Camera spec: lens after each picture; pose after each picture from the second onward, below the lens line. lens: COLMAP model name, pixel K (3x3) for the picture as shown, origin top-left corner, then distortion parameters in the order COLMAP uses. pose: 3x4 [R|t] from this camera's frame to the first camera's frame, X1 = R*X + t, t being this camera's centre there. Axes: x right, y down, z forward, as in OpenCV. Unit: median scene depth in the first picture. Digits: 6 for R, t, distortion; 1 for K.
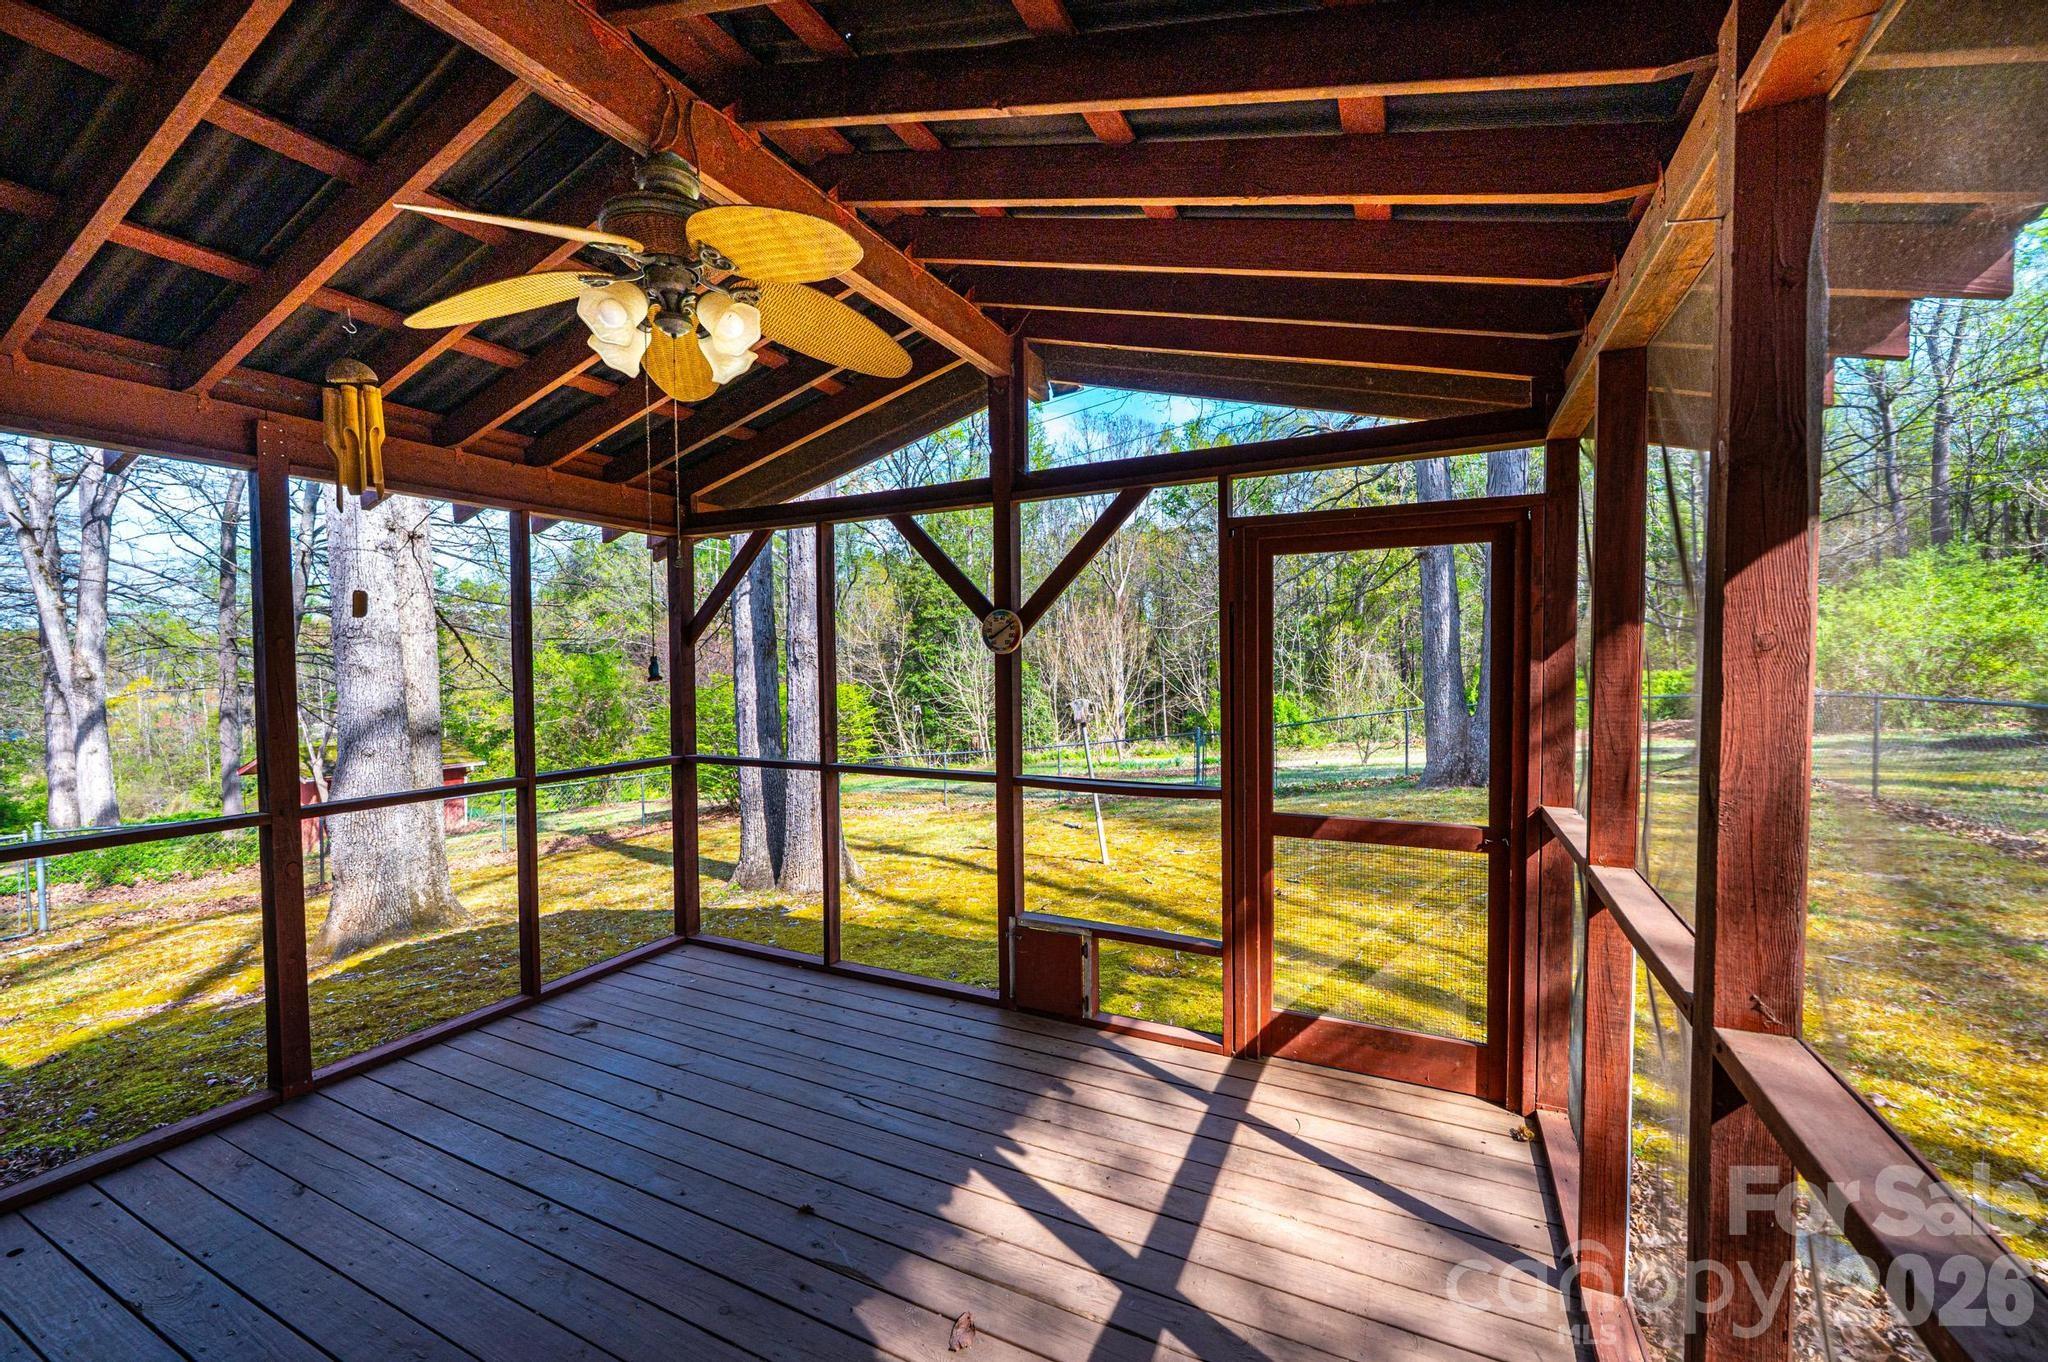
lens RADIAL K [[816.0, 0, 1027.0], [0, 816.0, 677.9], [0, 0, 1]] dist [-0.001638, 0.000745]
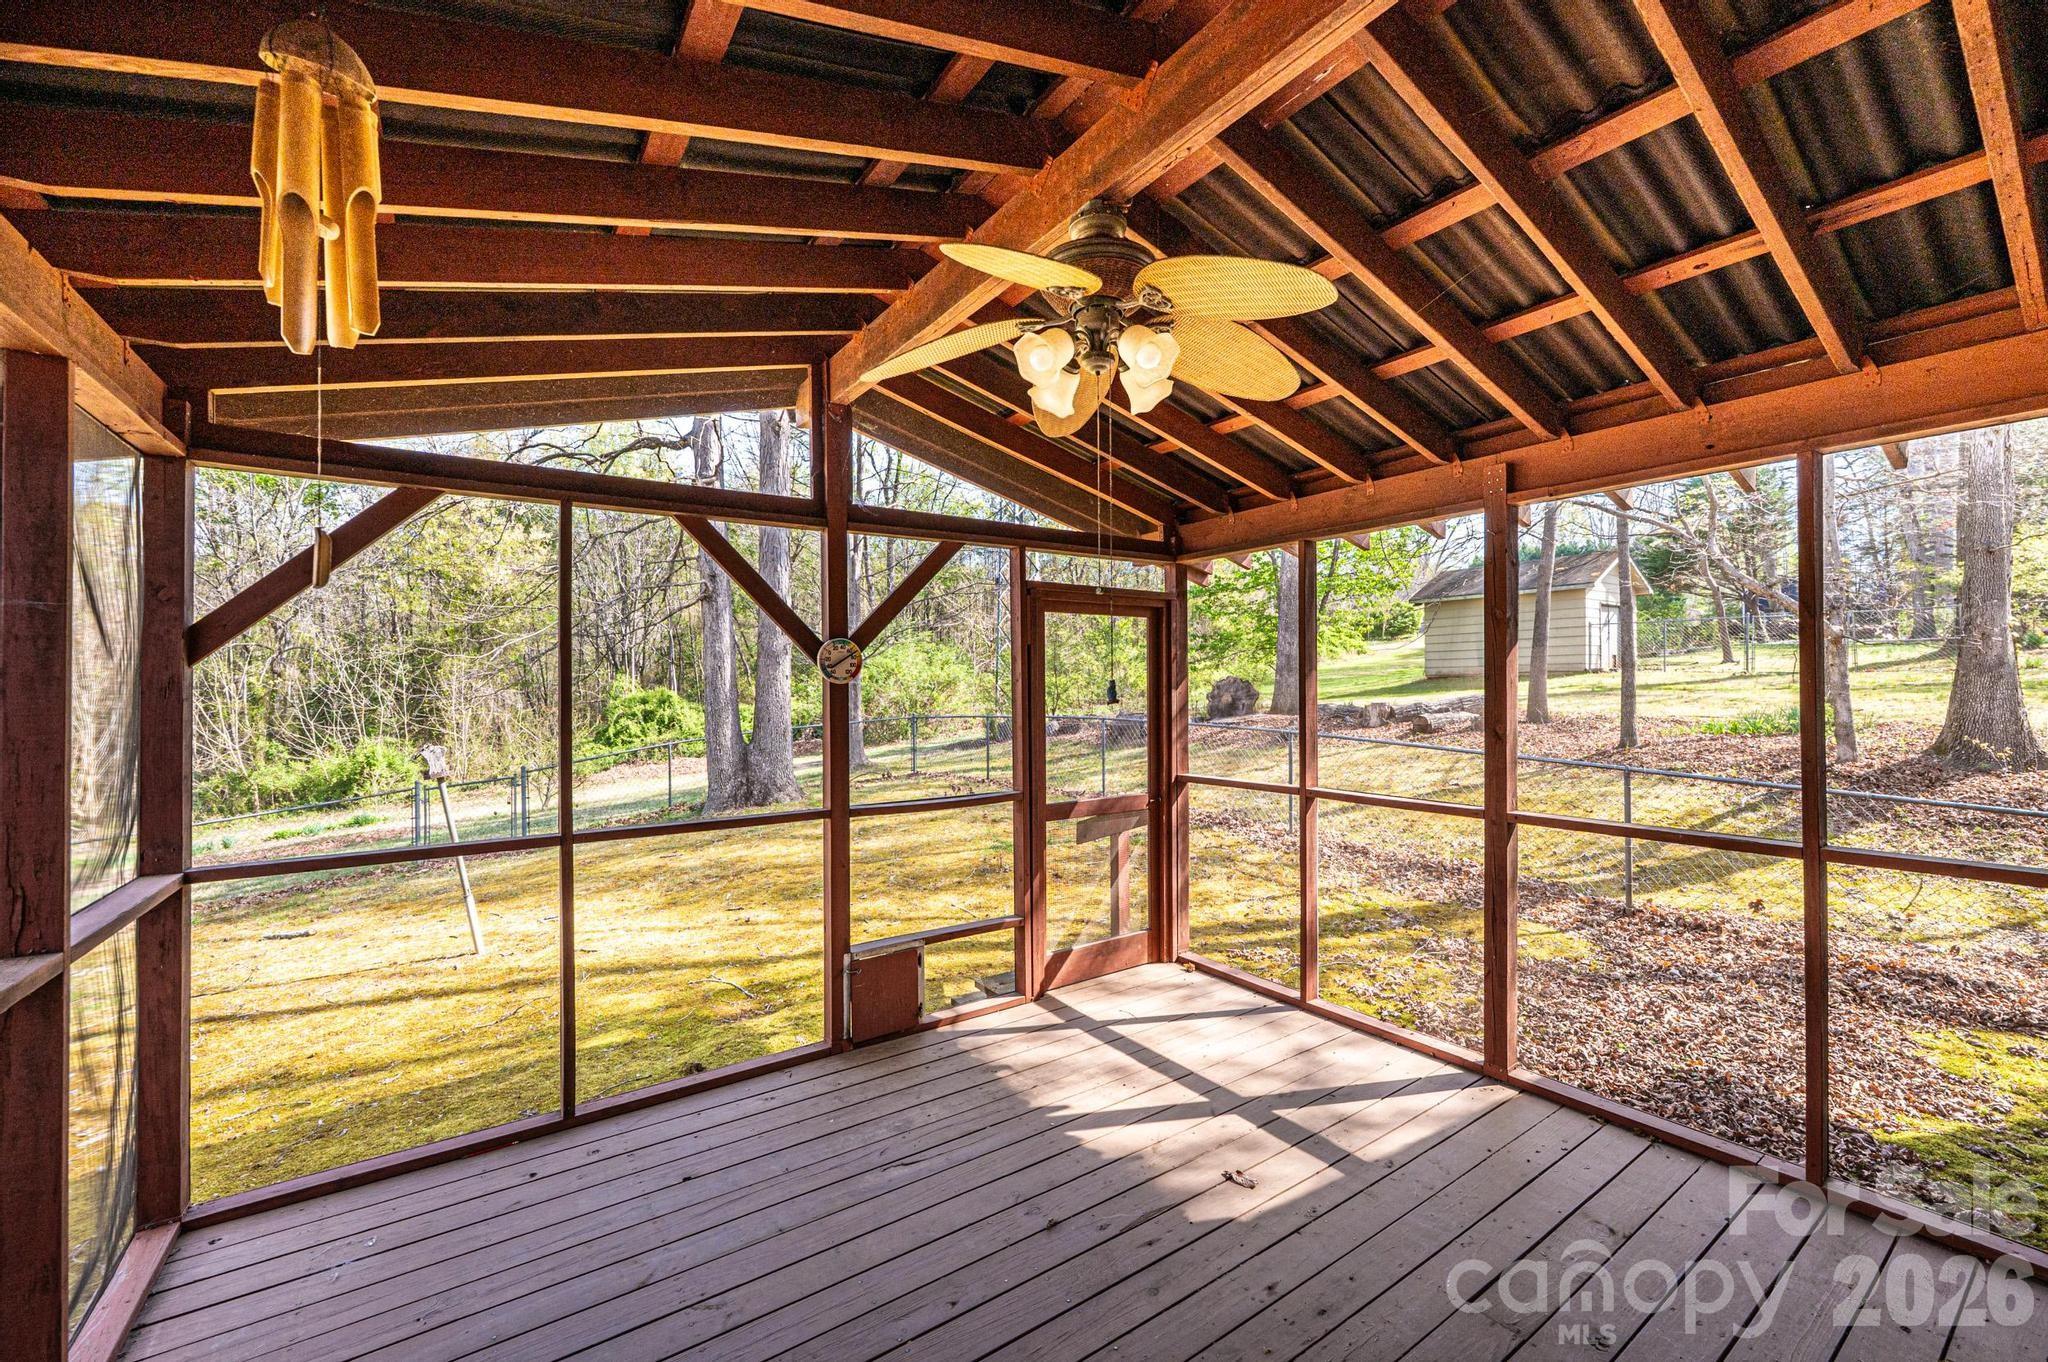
lens RADIAL K [[816.0, 0, 1025.1], [0, 816.0, 685.1], [0, 0, 1]] dist [-0.001638, 0.000745]
pose [[0.488969, 0.007379, 0.872270, -0.859595], [0.026134, 0.999391, -0.023104, 0.001059], [-0.871910, 0.034093, 0.488478, 0.369613]]
